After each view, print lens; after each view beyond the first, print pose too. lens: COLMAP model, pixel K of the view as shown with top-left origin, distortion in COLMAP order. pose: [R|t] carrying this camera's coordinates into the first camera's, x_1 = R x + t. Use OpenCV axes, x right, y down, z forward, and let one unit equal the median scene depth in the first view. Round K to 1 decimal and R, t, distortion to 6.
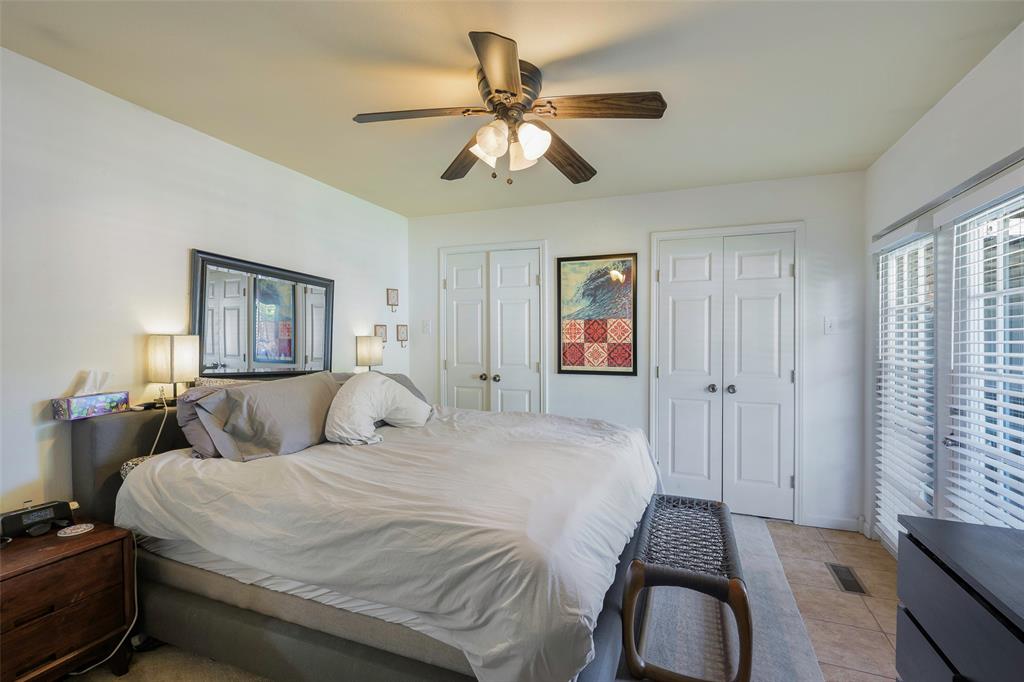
lens RADIAL K [[458.5, 0, 510.2], [0, 458.5, 340.7], [0, 0, 1]] dist [-0.000835, -0.000027]
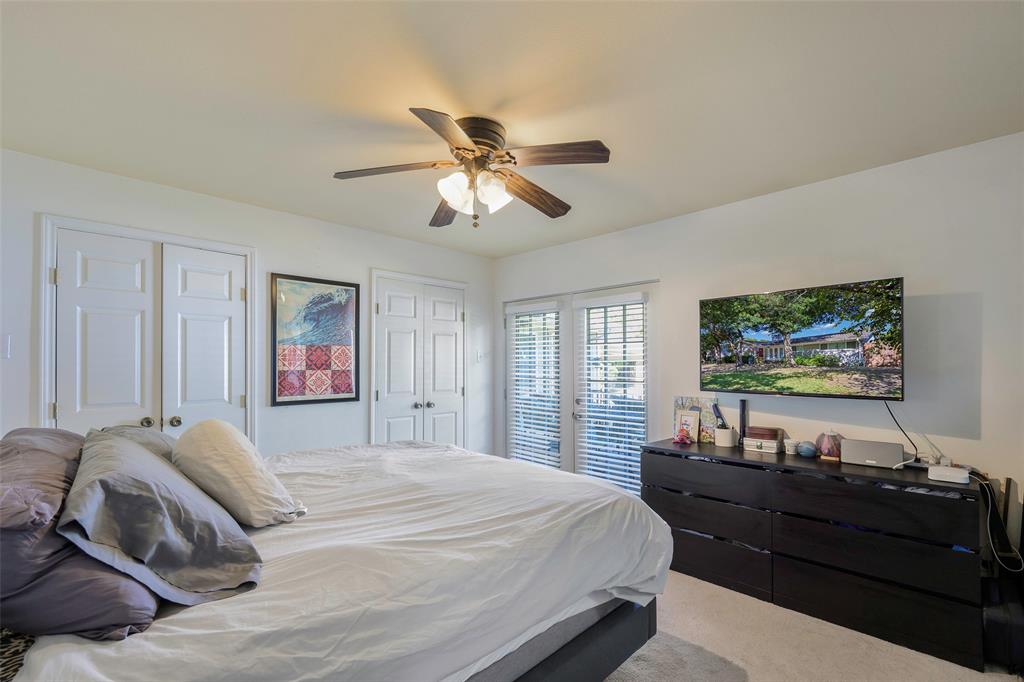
lens RADIAL K [[458.5, 0, 500.1], [0, 458.5, 358.3], [0, 0, 1]] dist [-0.000835, -0.000027]
pose [[0.403237, 0.008649, 0.915055, -0.544025], [0.006959, 0.999897, -0.012518, -0.005307], [-0.915069, 0.011416, 0.403136, 0.274019]]
